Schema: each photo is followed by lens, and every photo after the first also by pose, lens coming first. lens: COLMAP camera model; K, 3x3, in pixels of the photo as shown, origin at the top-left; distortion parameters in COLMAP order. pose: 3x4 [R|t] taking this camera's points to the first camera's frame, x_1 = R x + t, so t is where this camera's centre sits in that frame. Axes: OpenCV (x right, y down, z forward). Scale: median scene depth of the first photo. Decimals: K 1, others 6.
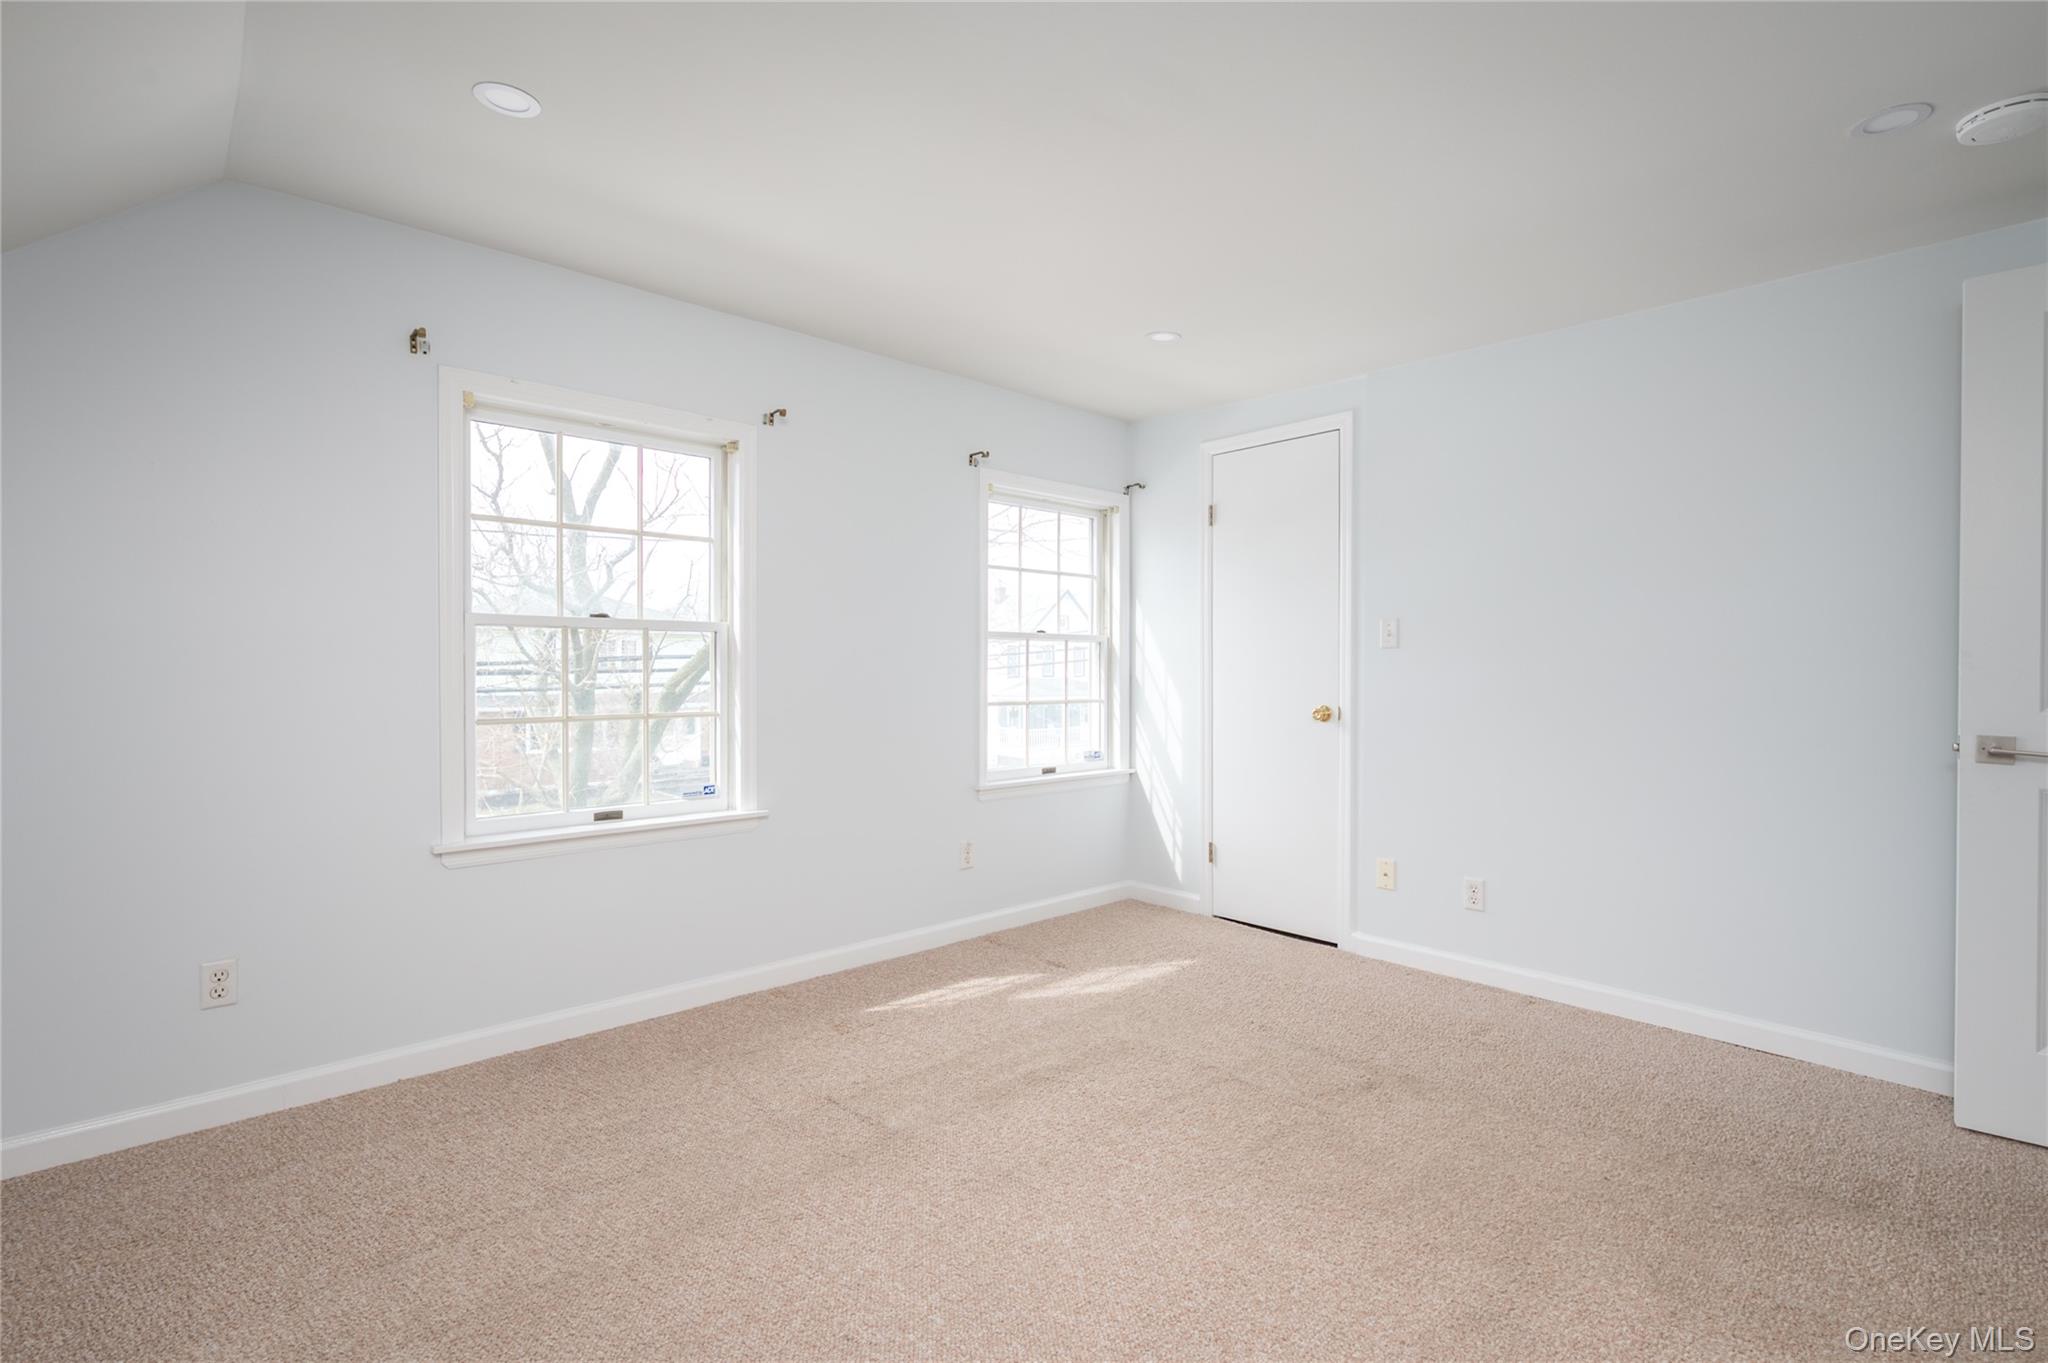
lens RADIAL K [[959.8, 0, 1036.6], [0, 959.8, 670.9], [0, 0, 1]] dist [-0.004881, -0.000929]
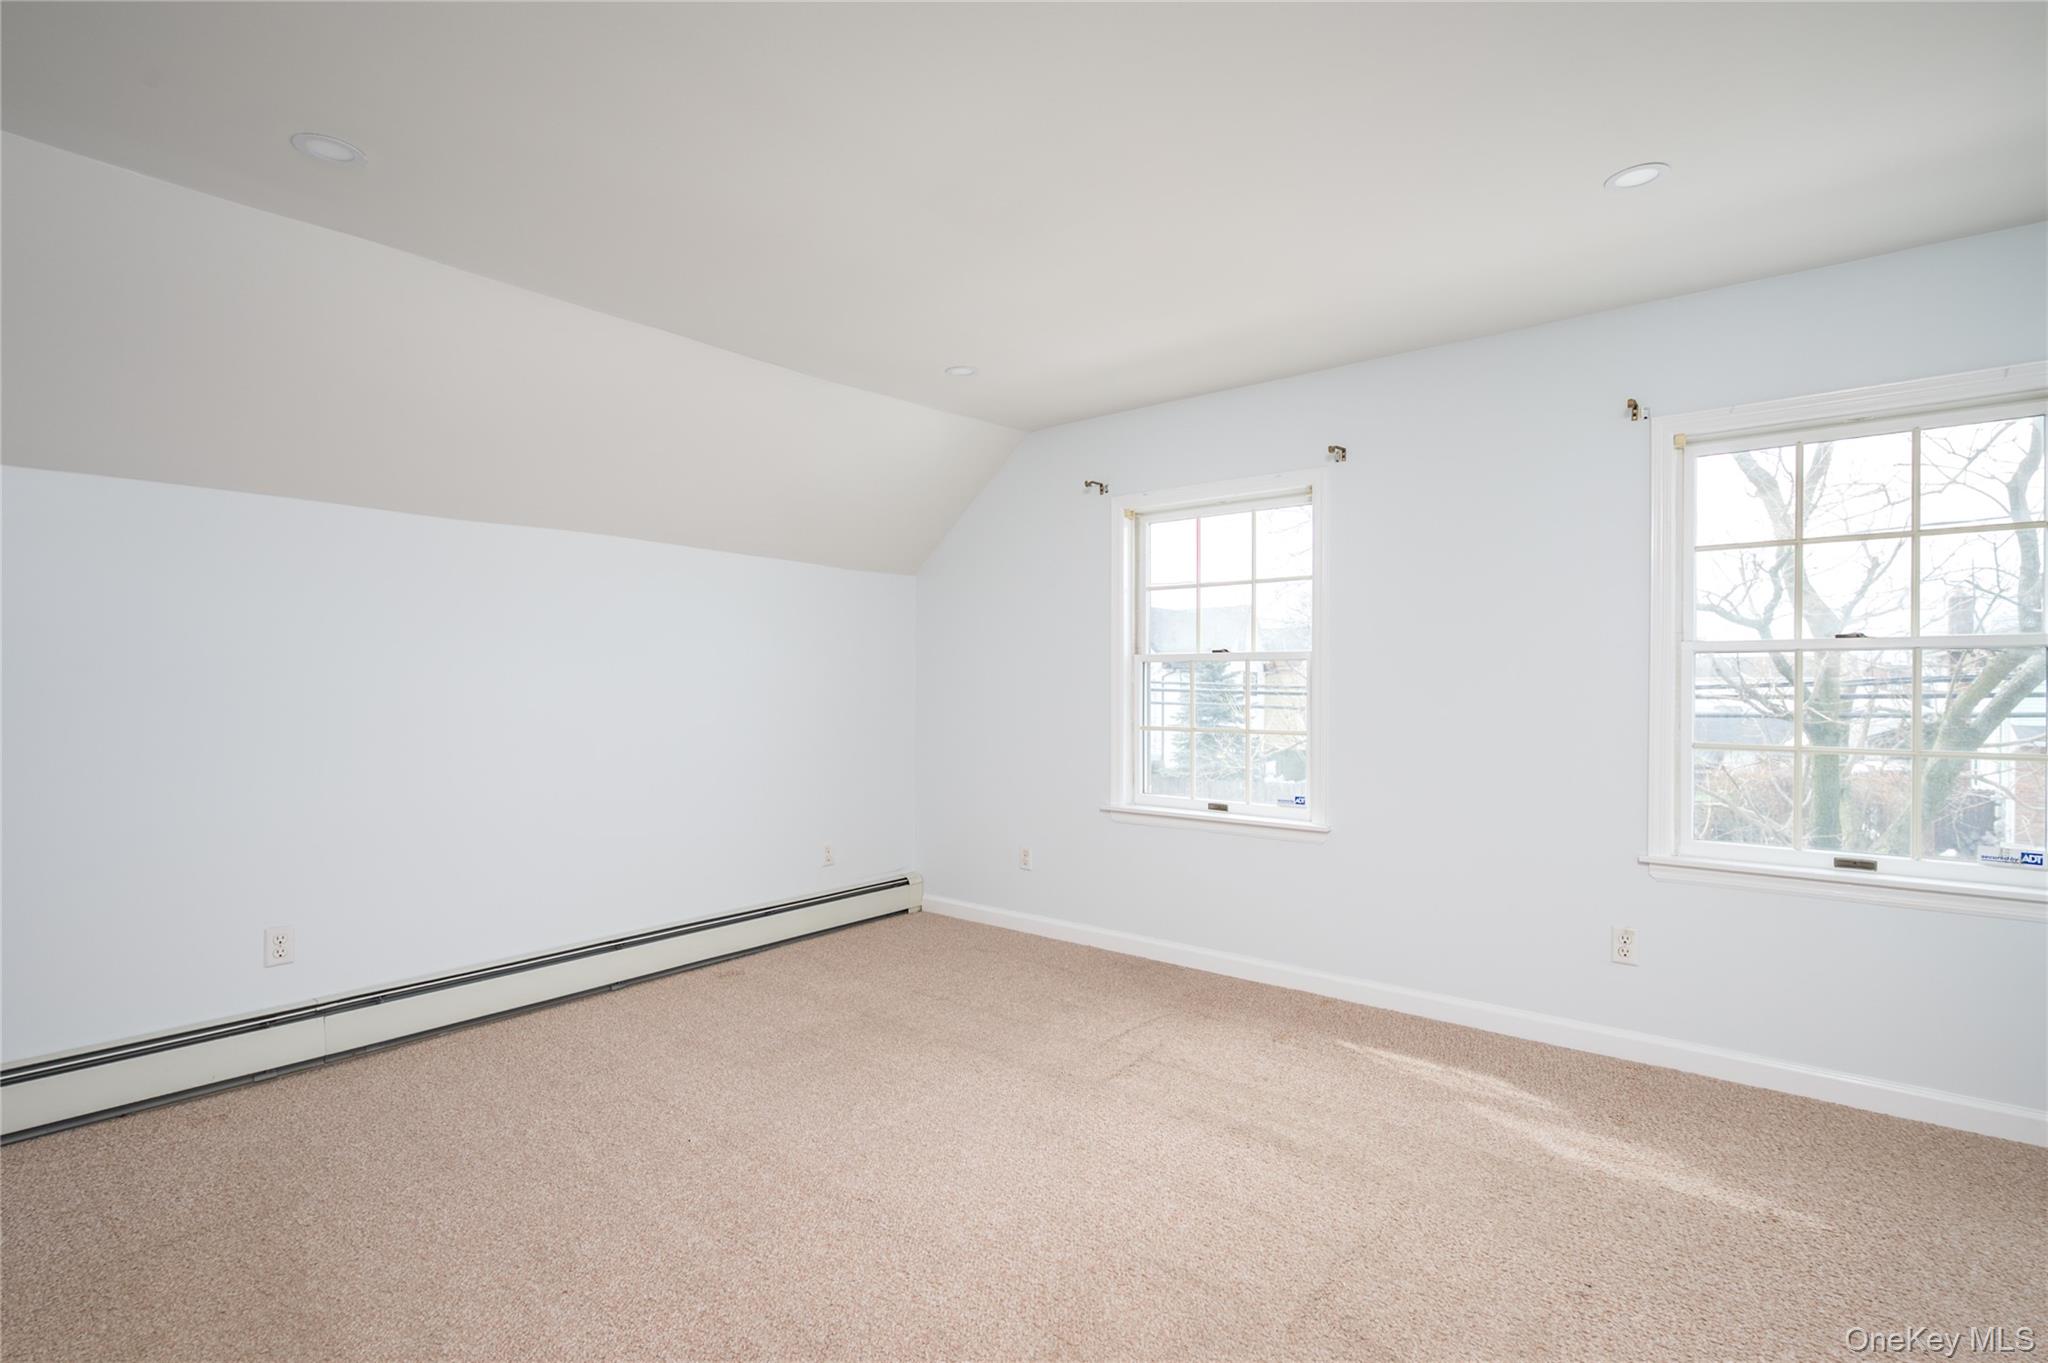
lens RADIAL K [[959.8, 0, 1032.9], [0, 959.8, 686.8], [0, 0, 1]] dist [-0.004881, -0.000929]
pose [[0.138832, 0.000650, -0.990316, 0.726563], [-0.007144, 0.999974, -0.000345, -0.006828], [0.990290, 0.007123, 0.138833, 0.531620]]
